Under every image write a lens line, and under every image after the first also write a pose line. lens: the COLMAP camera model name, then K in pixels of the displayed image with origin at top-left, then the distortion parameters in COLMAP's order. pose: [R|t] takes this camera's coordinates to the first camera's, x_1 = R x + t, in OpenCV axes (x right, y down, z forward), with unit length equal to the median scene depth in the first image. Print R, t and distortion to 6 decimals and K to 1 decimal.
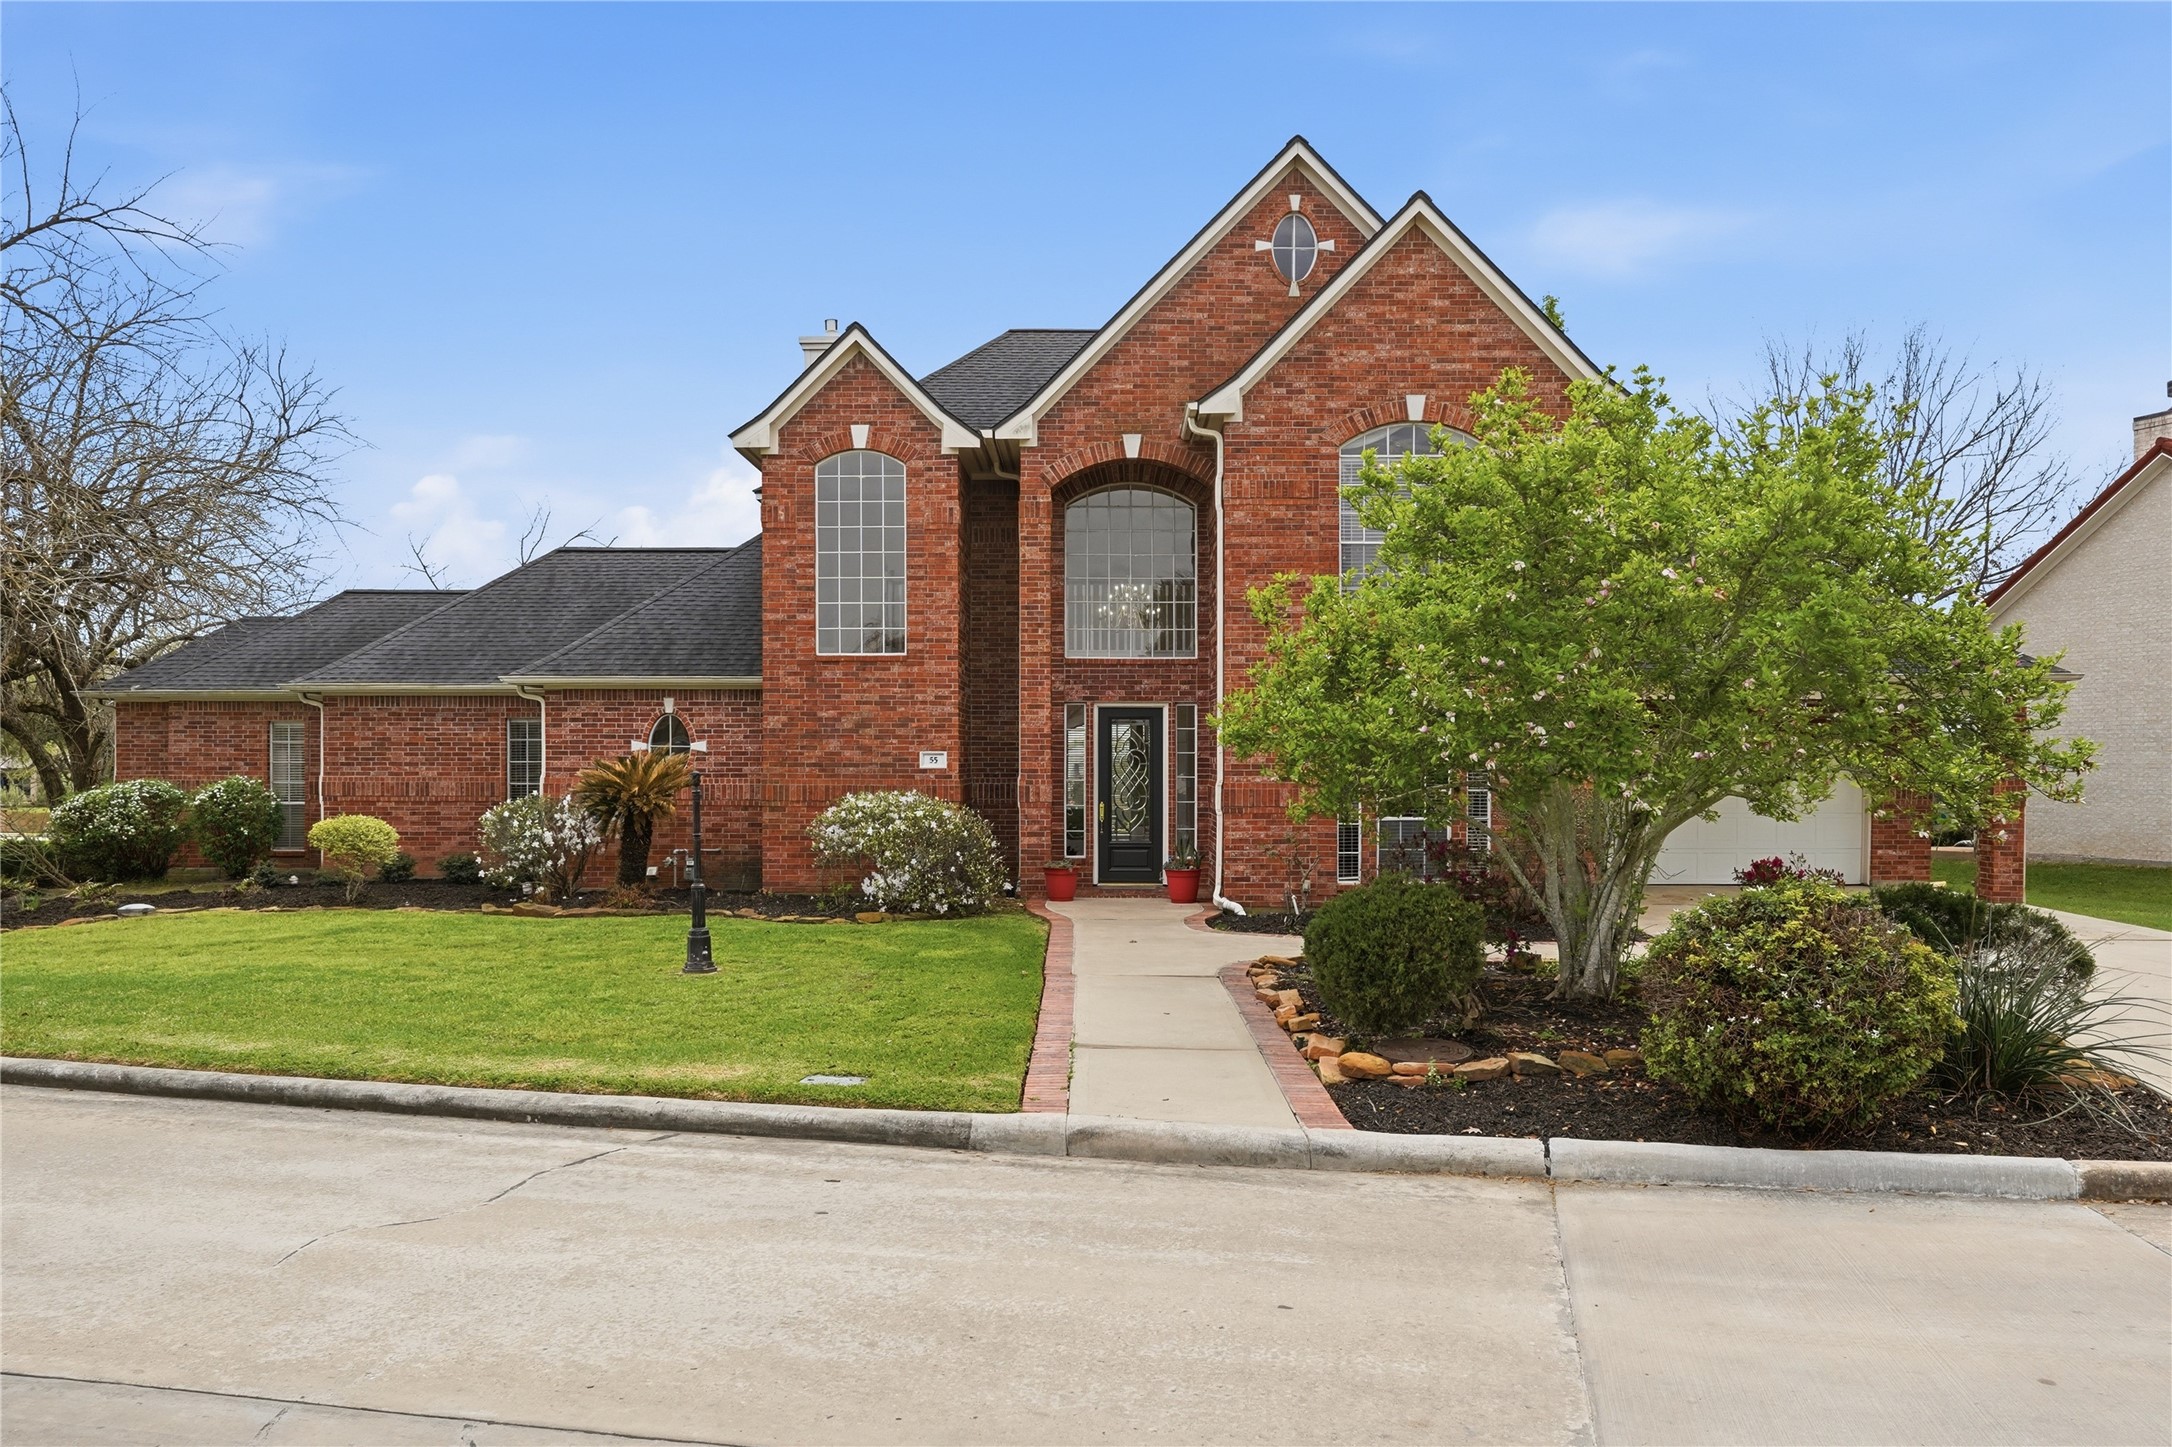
lens RADIAL K [[1739.8, 0, 1002.2], [0, 1739.8, 861.2], [0, 0, 1]] dist [0.025703, 0.000830]
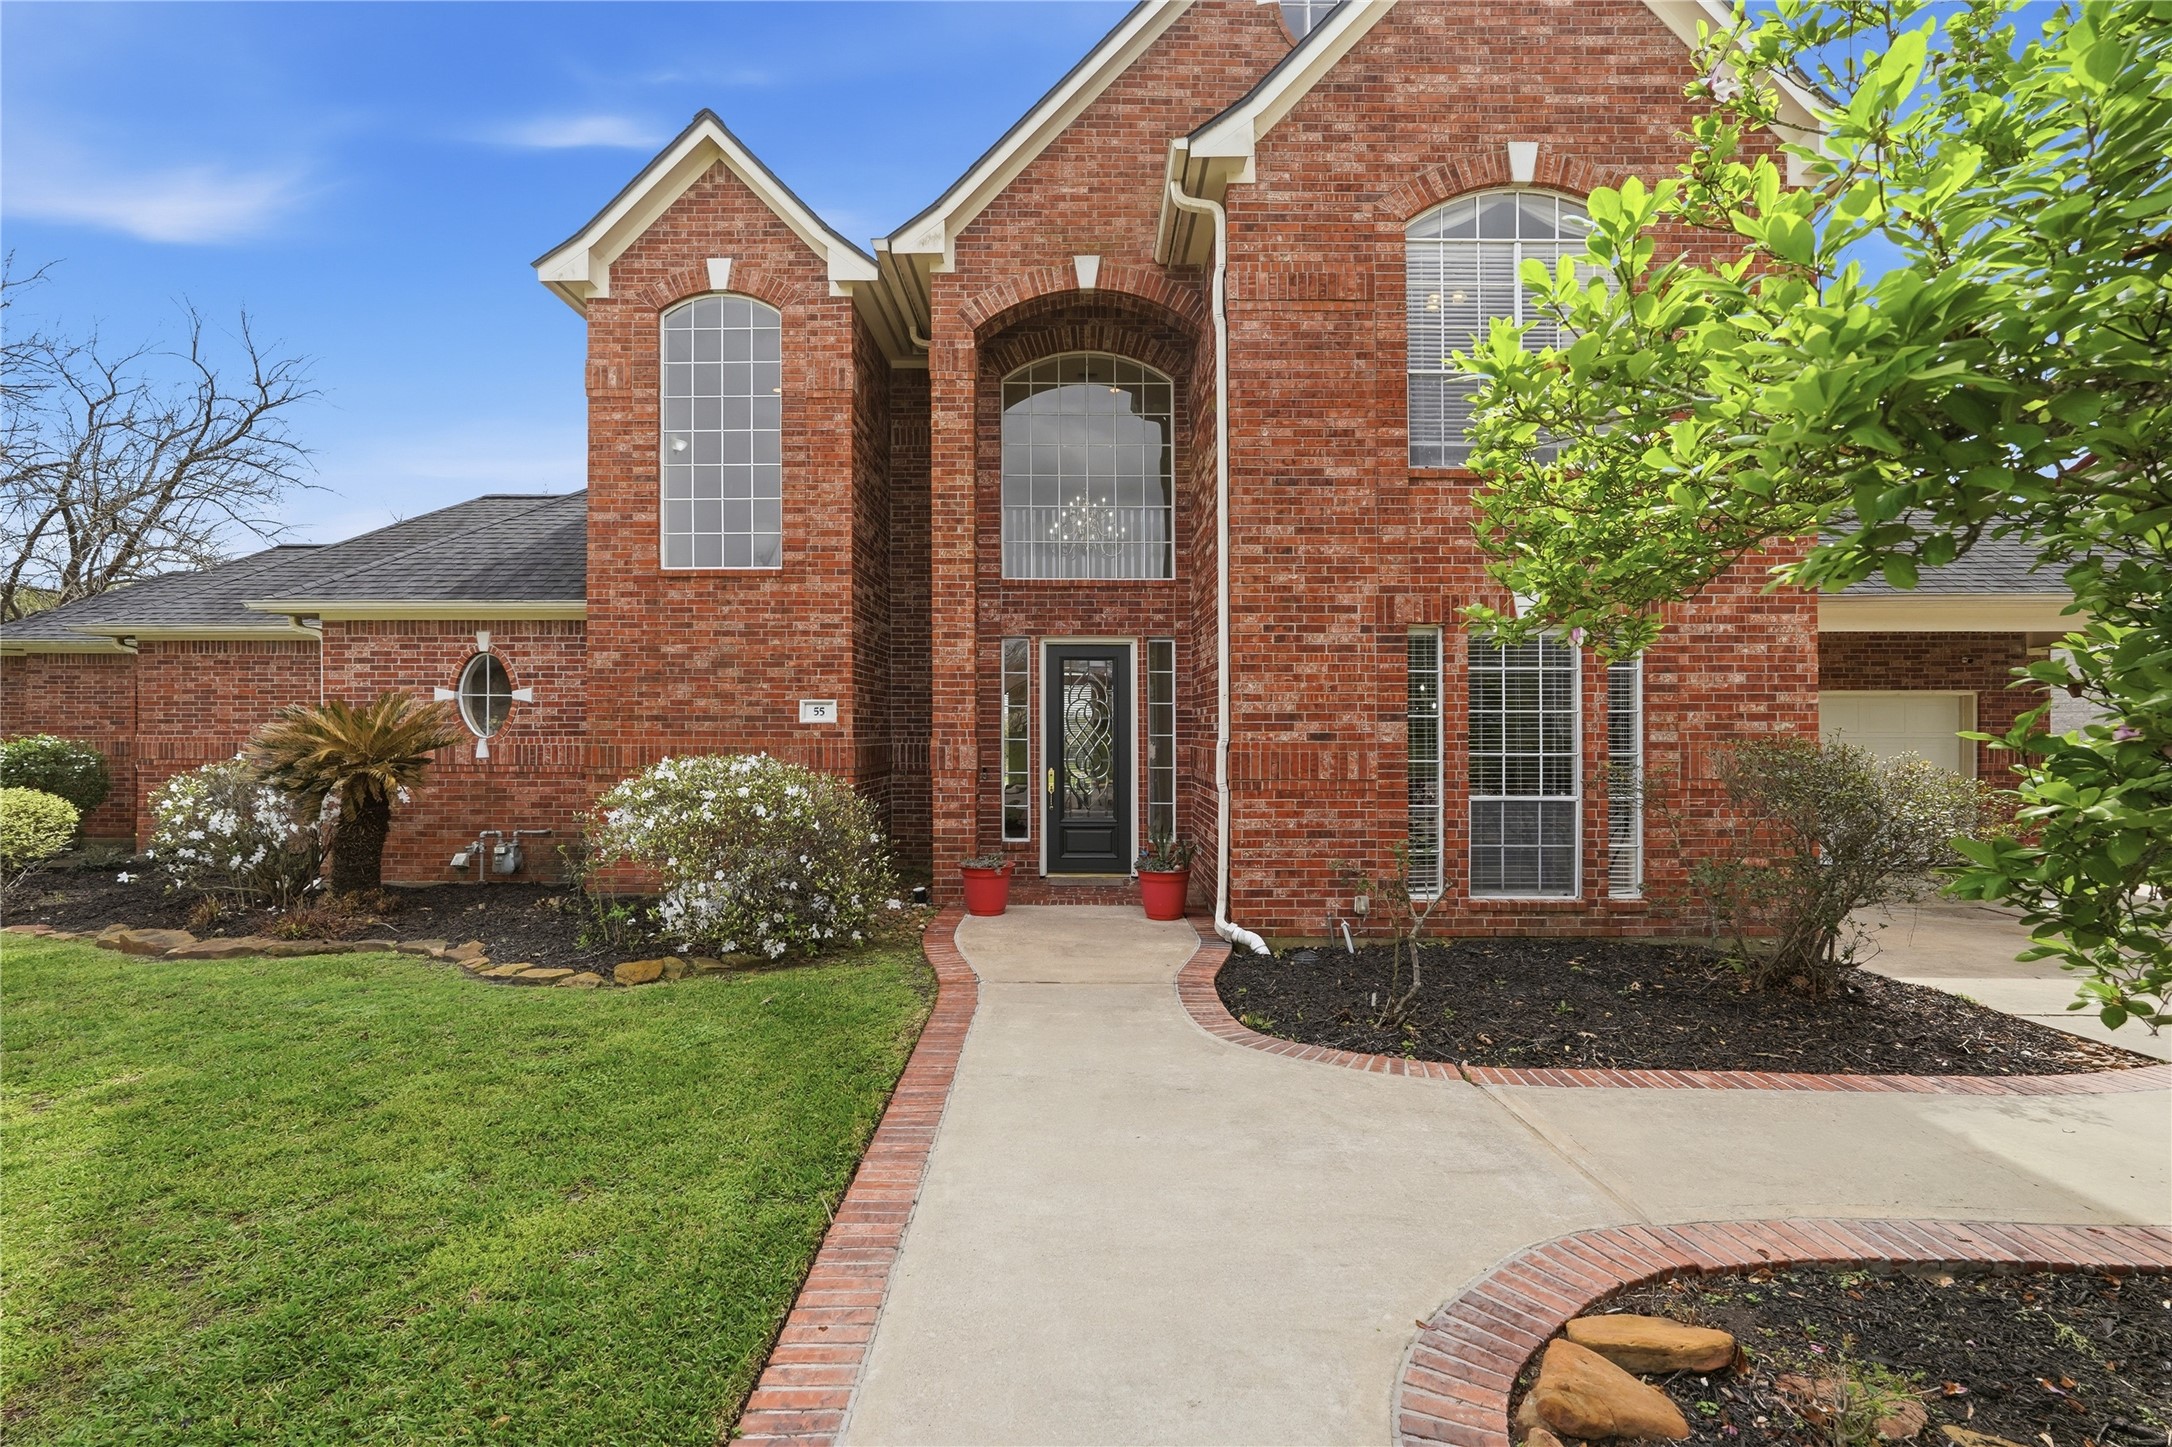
lens RADIAL K [[954.6, 0, 1053.0], [0, 954.6, 729.1], [0, 0, 1]] dist [0.000788, 0.000103]
pose [[0.999695, 0.000231, 0.024701, 0.049958], [0.001264, 0.998167, -0.060513, -0.026915], [-0.024670, 0.060526, 0.997862, 0.609029]]
